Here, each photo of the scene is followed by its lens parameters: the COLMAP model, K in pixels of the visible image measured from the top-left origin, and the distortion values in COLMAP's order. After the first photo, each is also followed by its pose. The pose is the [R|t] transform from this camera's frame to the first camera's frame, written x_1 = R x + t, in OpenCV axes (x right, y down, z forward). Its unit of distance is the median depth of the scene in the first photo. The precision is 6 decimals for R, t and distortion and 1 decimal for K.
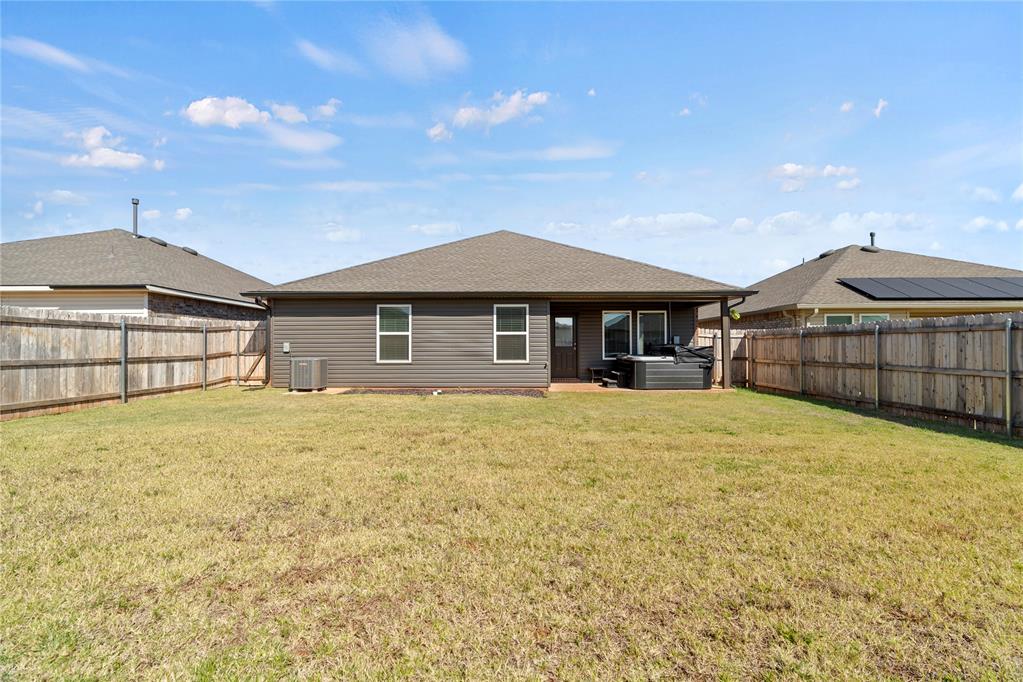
lens RADIAL K [[457.8, 0, 511.5], [0, 457.8, 341.0], [0, 0, 1]] dist [-0.001844, -0.005980]
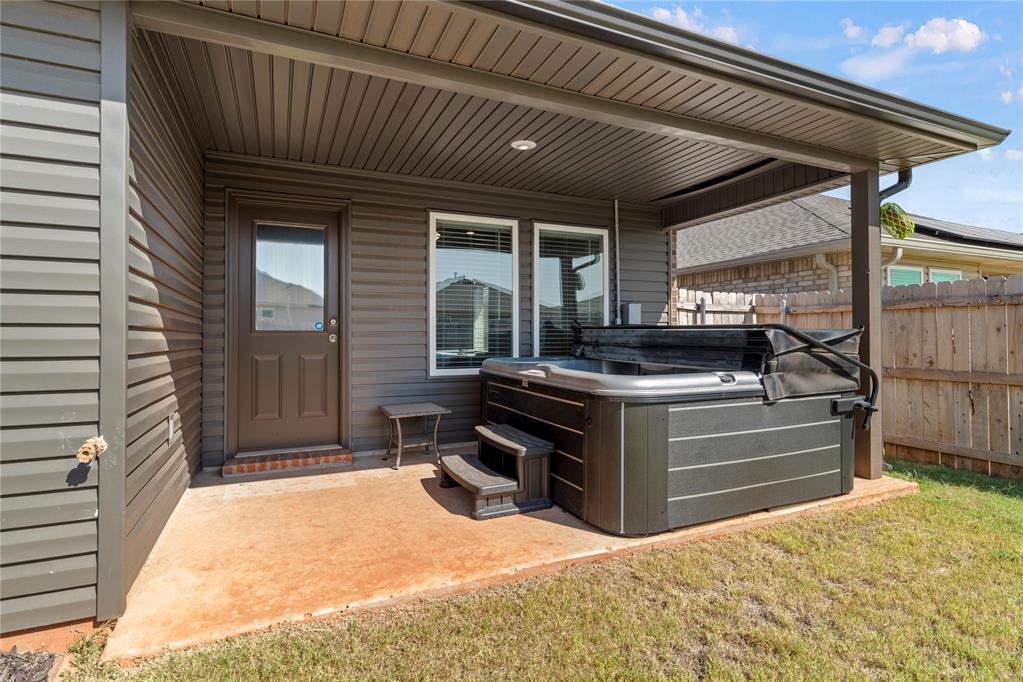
lens RADIAL K [[509.4, 0, 511.5], [0, 509.4, 341.0], [0, 0, 1]] dist [-0.001184, -0.000095]
pose [[0.903370, -0.005042, 0.428833, 0.125738], [-0.004066, 0.999785, 0.020321, 0.012826], [-0.428844, -0.020101, 0.903155, 0.810591]]
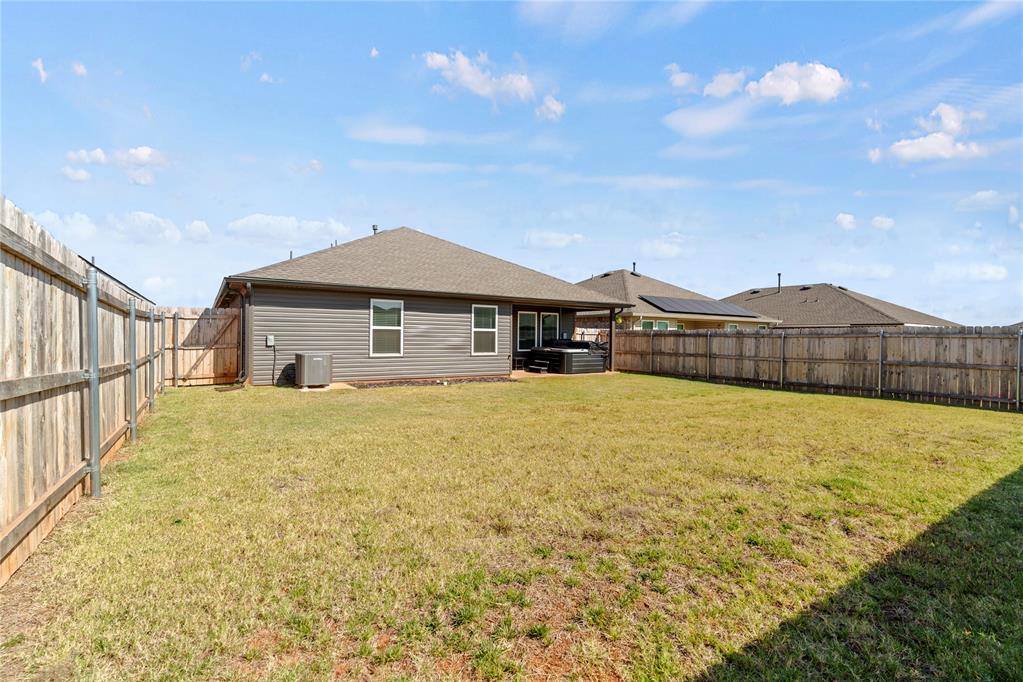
lens RADIAL K [[457.8, 0, 511.5], [0, 457.8, 341.0], [0, 0, 1]] dist [-0.001844, -0.005980]
pose [[0.827243, 0.006043, 0.561812, -0.605900], [-0.022102, 0.999518, 0.021793, -0.015373], [-0.561410, -0.030445, 0.826978, -0.011565]]
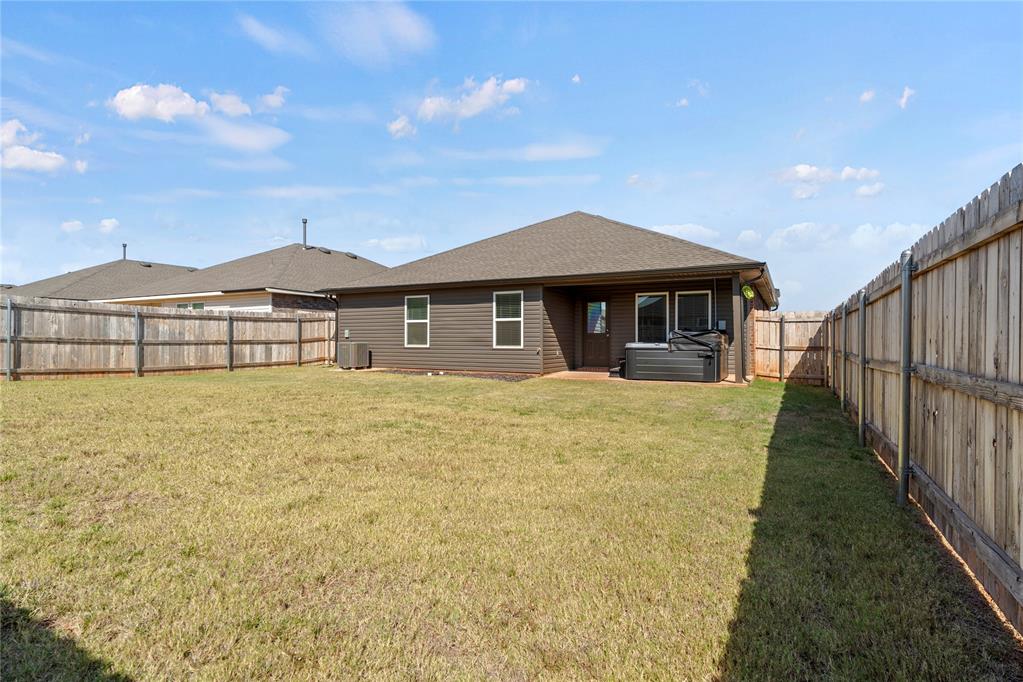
lens RADIAL K [[519.4, 0, 511.5], [0, 519.4, 341.0], [0, 0, 1]] dist [-0.003260, 0.000030]
pose [[0.882135, 0.005204, -0.470969, 0.555157], [0.003203, 0.999850, 0.017047, 0.011347], [0.470986, -0.016546, 0.881985, -0.020934]]
